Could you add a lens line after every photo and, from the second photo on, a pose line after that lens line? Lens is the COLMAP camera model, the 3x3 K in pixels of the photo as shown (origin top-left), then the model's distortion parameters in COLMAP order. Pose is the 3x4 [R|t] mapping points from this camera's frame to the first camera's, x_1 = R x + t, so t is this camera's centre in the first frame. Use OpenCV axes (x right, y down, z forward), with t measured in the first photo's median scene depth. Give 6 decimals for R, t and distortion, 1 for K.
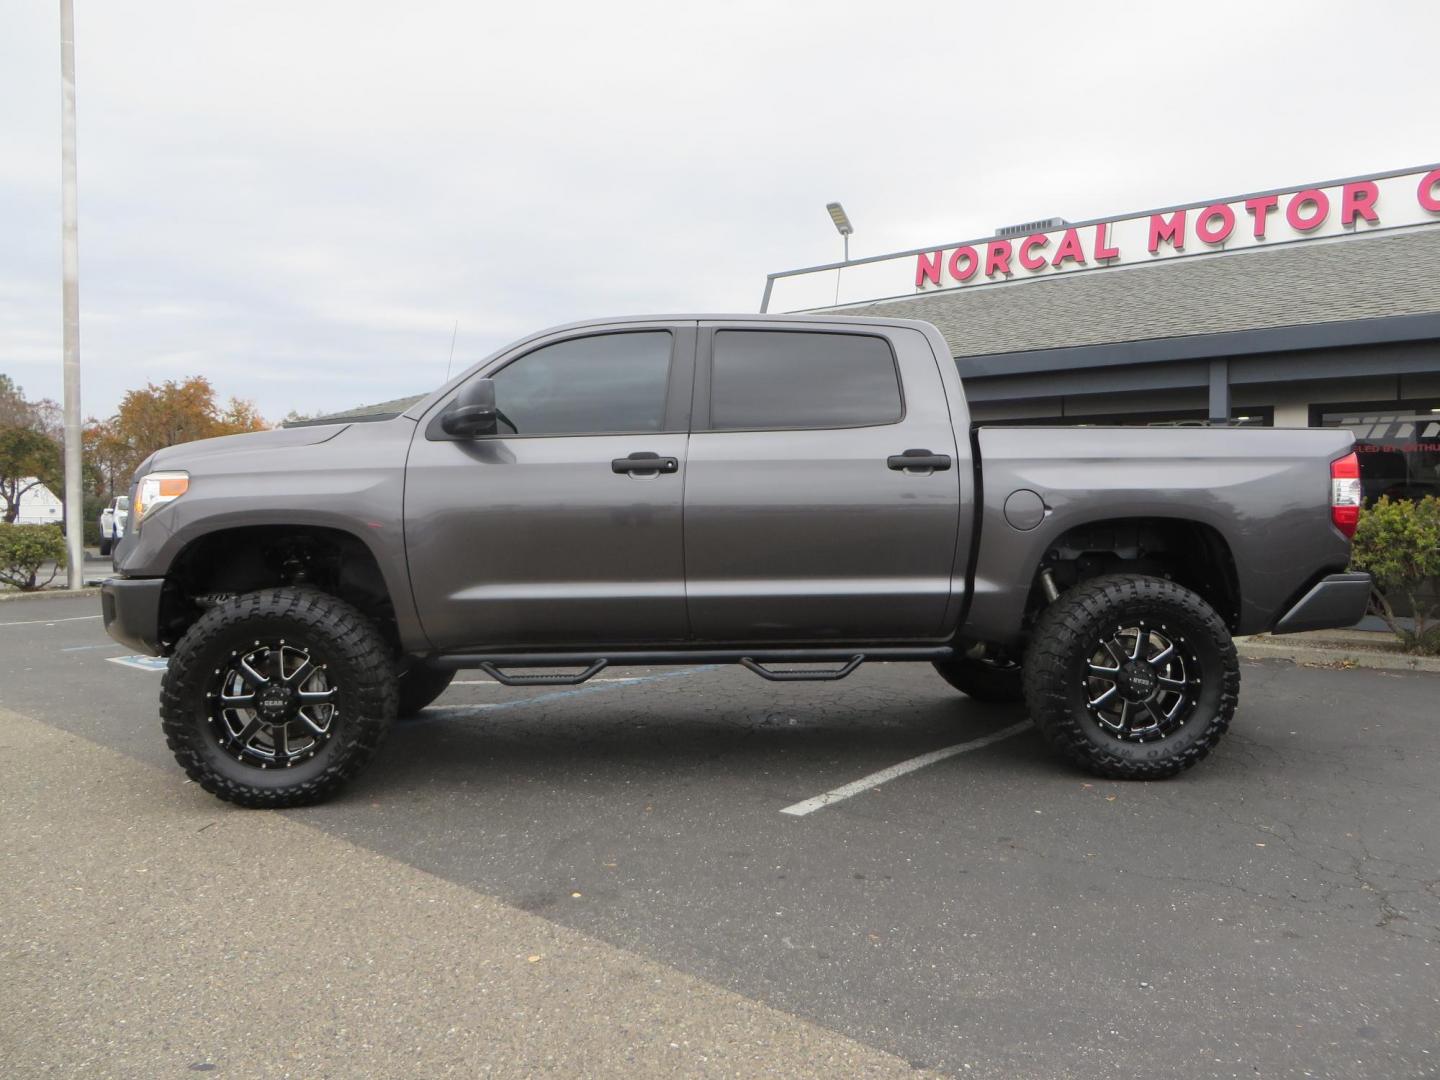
lens RADIAL K [[1098.8, 0, 738.2], [0, 1098.8, 543.9], [0, 0, 1]] dist [-0.023265, -0.009221]
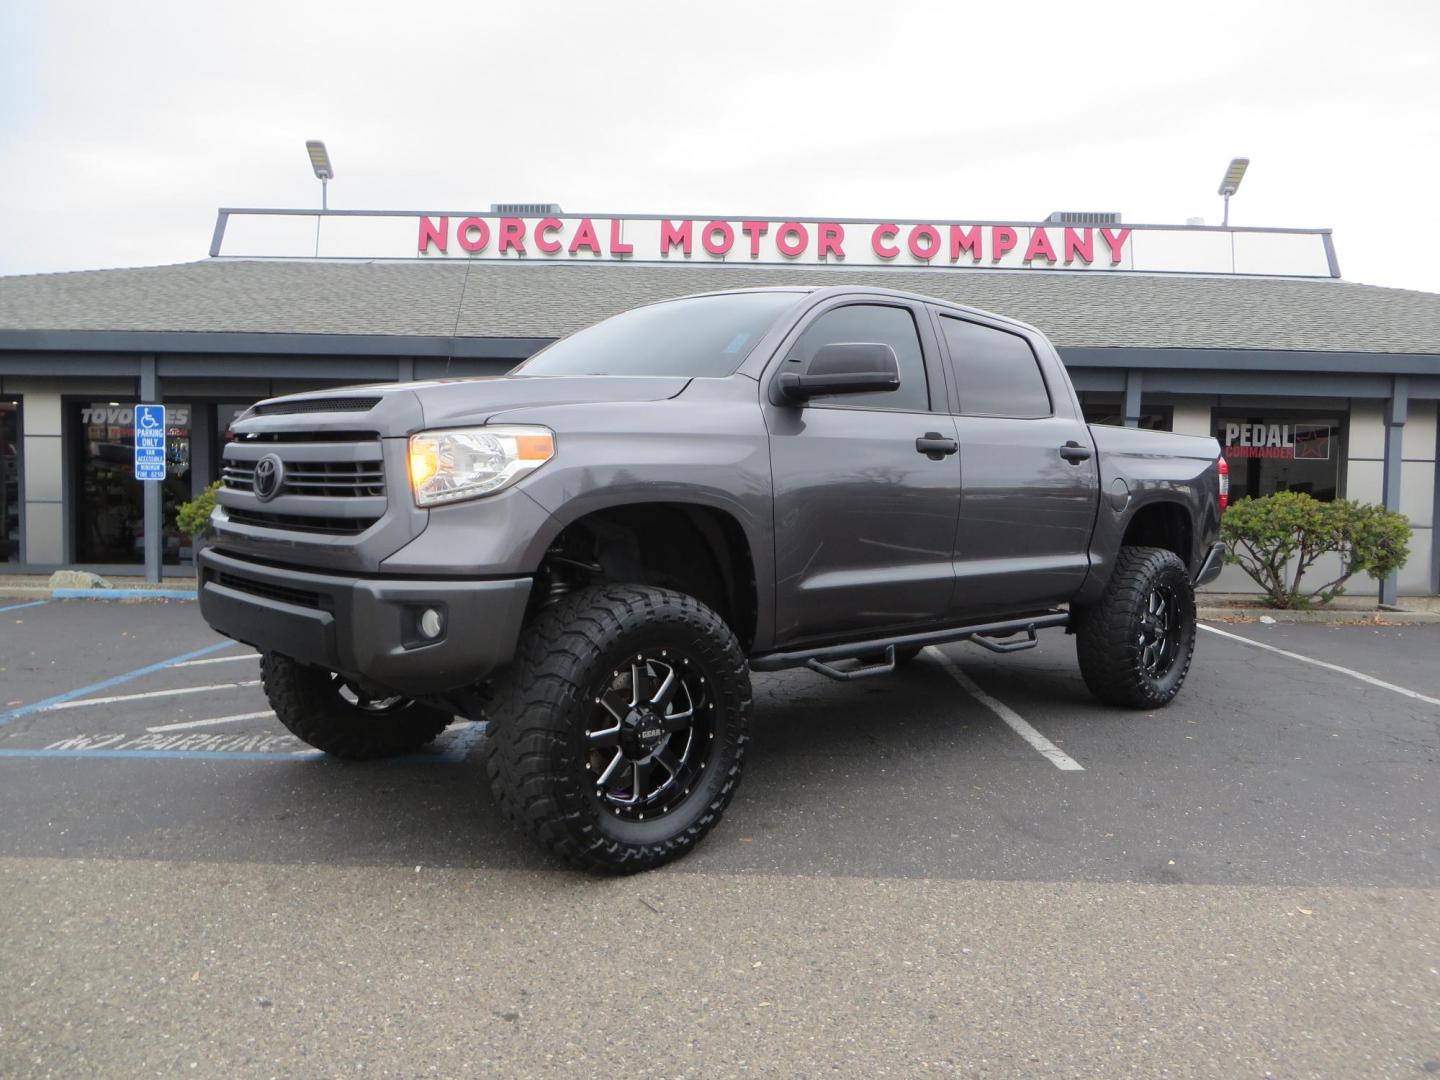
lens RADIAL K [[1098.8, 0, 738.2], [0, 1098.8, 543.9], [0, 0, 1]] dist [-0.023265, -0.009221]
pose [[0.766371, -0.015783, 0.642205, -0.280783], [0.003281, 0.999781, 0.020656, -0.001169], [-0.642390, -0.013724, 0.766255, 0.118329]]
